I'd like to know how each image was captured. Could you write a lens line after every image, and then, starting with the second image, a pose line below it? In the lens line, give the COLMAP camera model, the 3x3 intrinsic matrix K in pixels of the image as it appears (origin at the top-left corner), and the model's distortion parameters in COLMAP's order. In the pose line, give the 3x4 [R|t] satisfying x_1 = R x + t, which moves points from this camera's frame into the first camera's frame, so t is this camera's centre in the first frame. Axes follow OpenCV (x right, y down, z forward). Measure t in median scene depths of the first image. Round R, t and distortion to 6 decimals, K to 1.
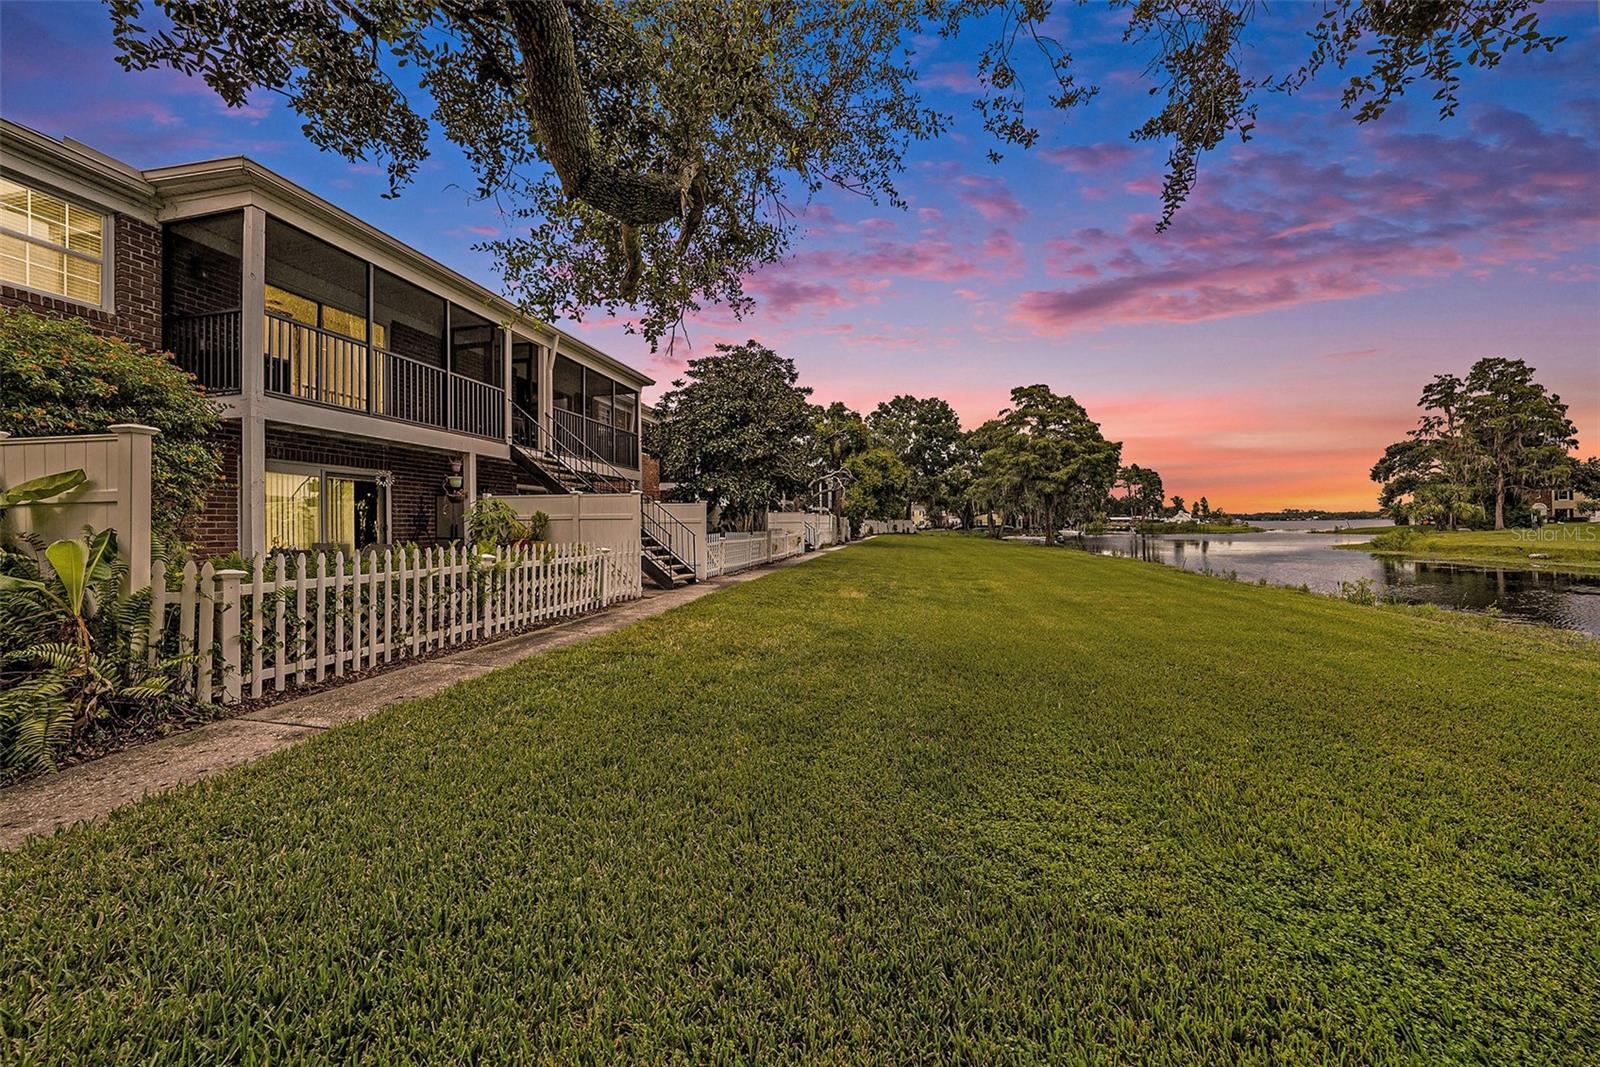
lens RADIAL K [[560.6, 0, 800.0], [0, 560.6, 528.9], [0, 0, 1]] dist [-0.025360, 0.003363]
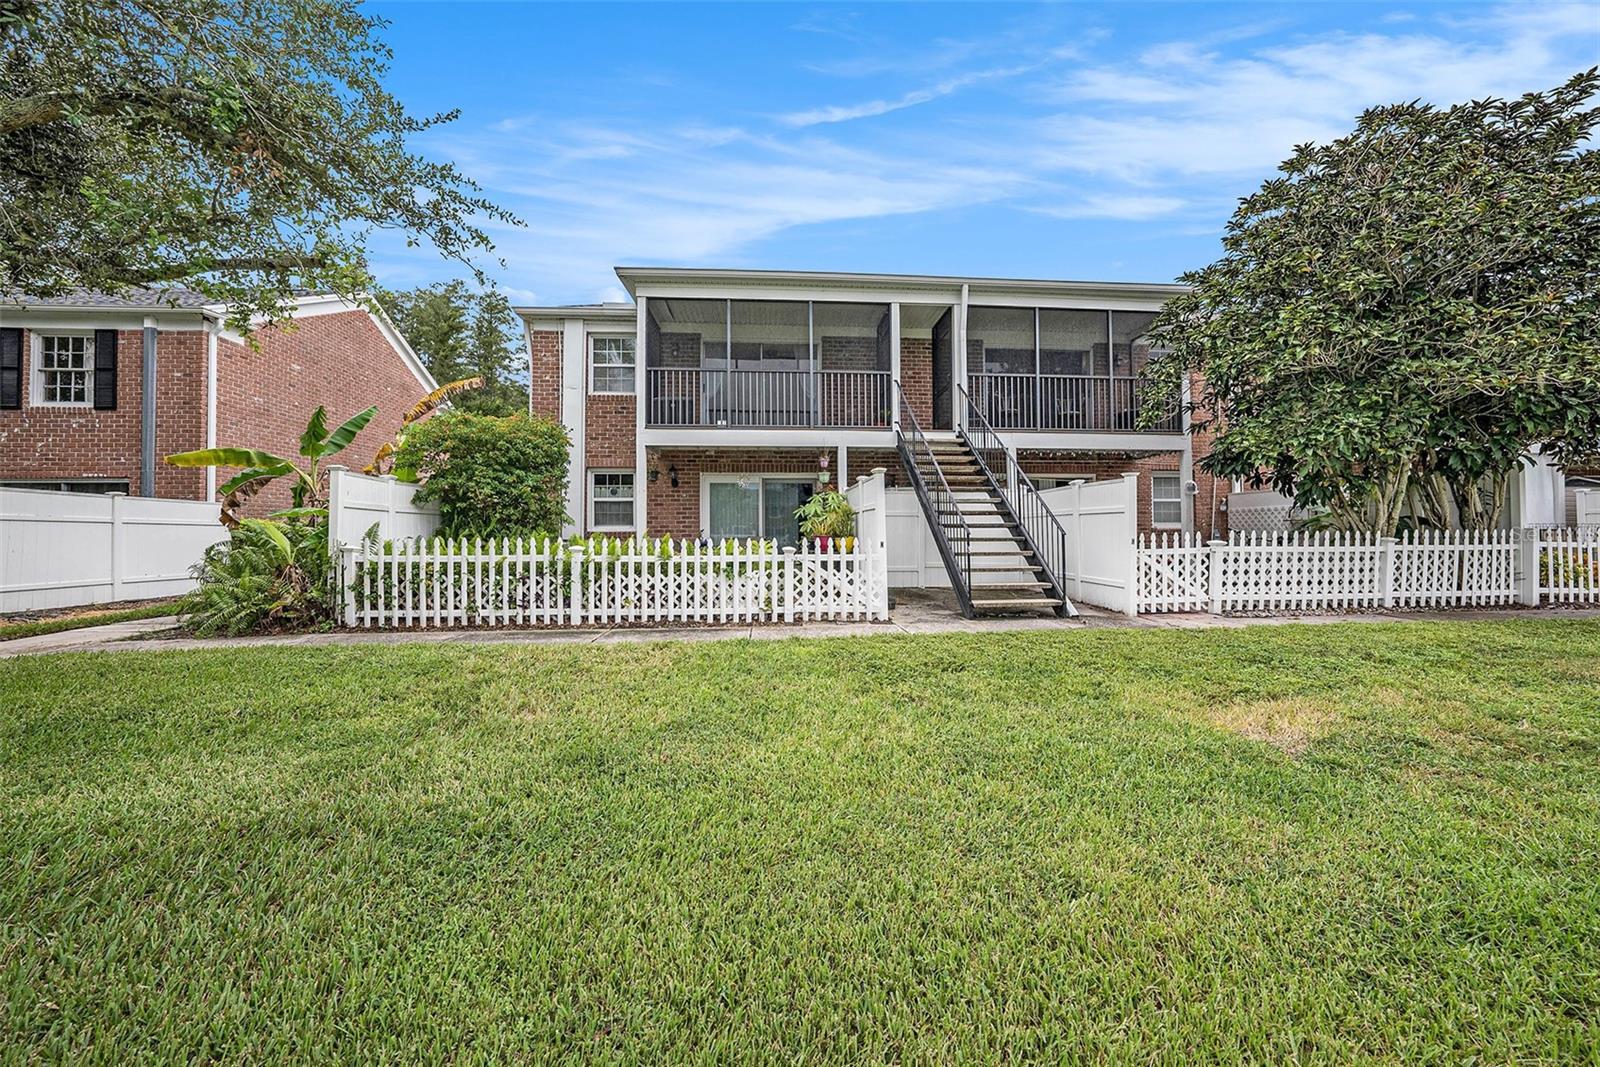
lens RADIAL K [[560.6, 0, 795.2], [0, 560.6, 531.5], [0, 0, 1]] dist [-0.025360, 0.003363]
pose [[0.253754, 0.001876, -0.967267, 0.562380], [0.000233, 0.999998, 0.002001, 0.016206], [0.967269, -0.000733, 0.253753, 1.134107]]
